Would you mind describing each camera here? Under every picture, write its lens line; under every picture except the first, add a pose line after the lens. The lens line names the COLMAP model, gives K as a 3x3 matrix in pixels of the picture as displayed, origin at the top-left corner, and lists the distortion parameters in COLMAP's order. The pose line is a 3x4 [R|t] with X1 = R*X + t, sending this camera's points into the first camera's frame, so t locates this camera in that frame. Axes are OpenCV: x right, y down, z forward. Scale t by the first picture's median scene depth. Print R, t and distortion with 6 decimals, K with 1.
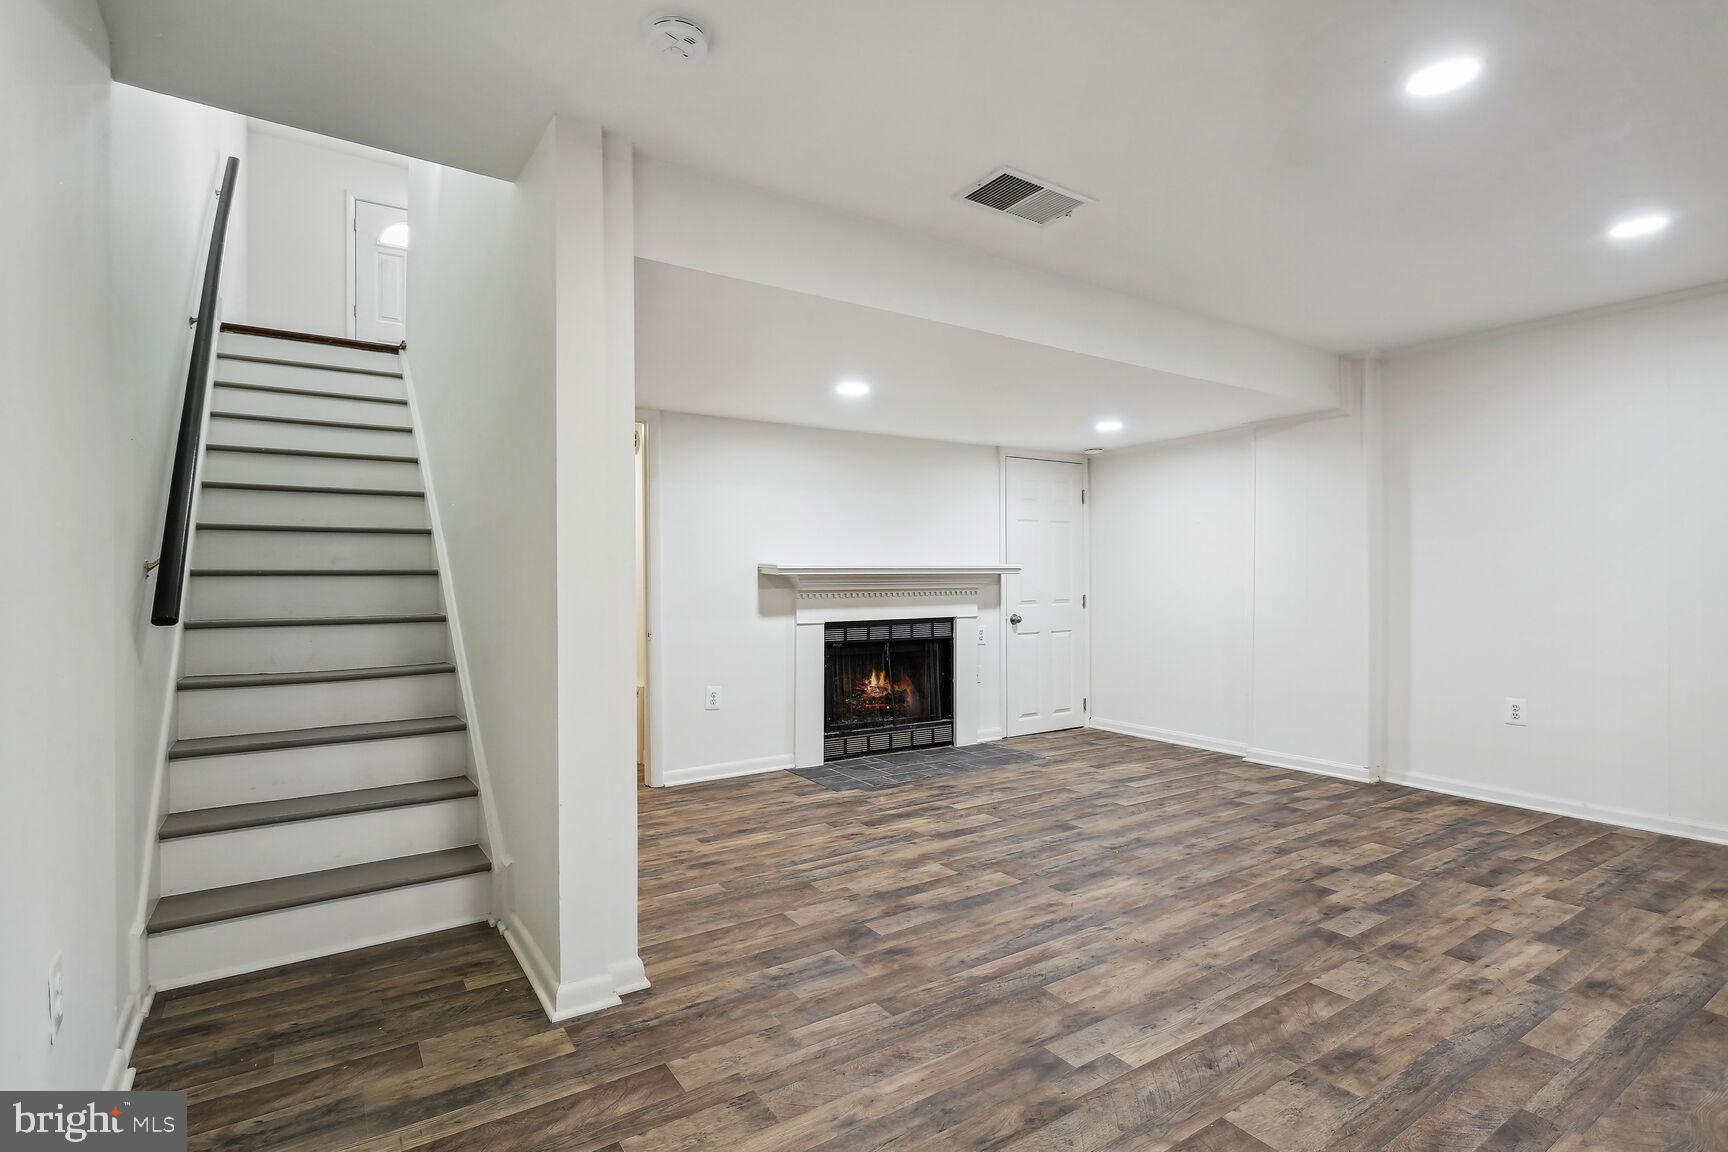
lens RADIAL K [[834.1, 0, 863.4], [0, 834.1, 577.0], [0, 0, 1]] dist [-0.004211, 0.001131]
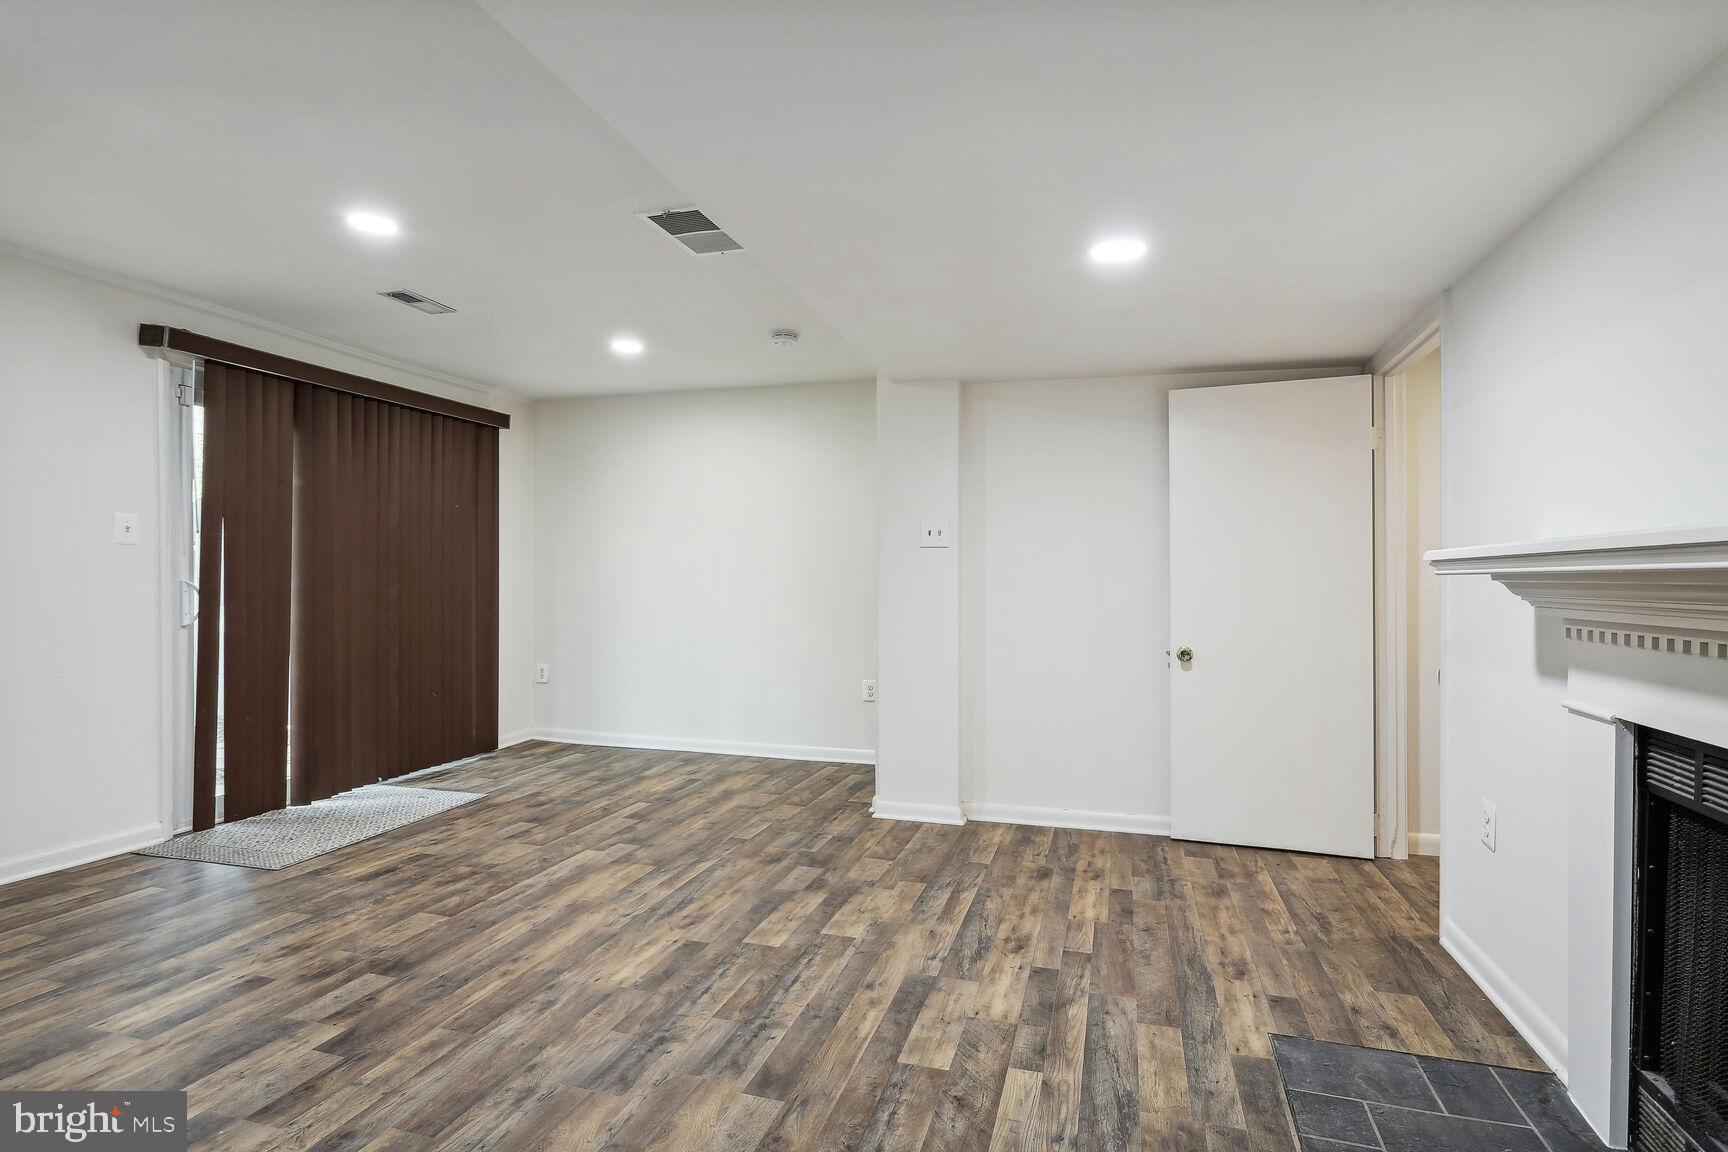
lens RADIAL K [[834.1, 0, 863.8], [0, 834.1, 575.3], [0, 0, 1]] dist [-0.004211, 0.001131]
pose [[-0.771520, -0.000614, -0.636205, 0.653884], [-0.000369, 1.000000, -0.000517, -0.001255], [0.636205, -0.000165, -0.771520, 1.792196]]
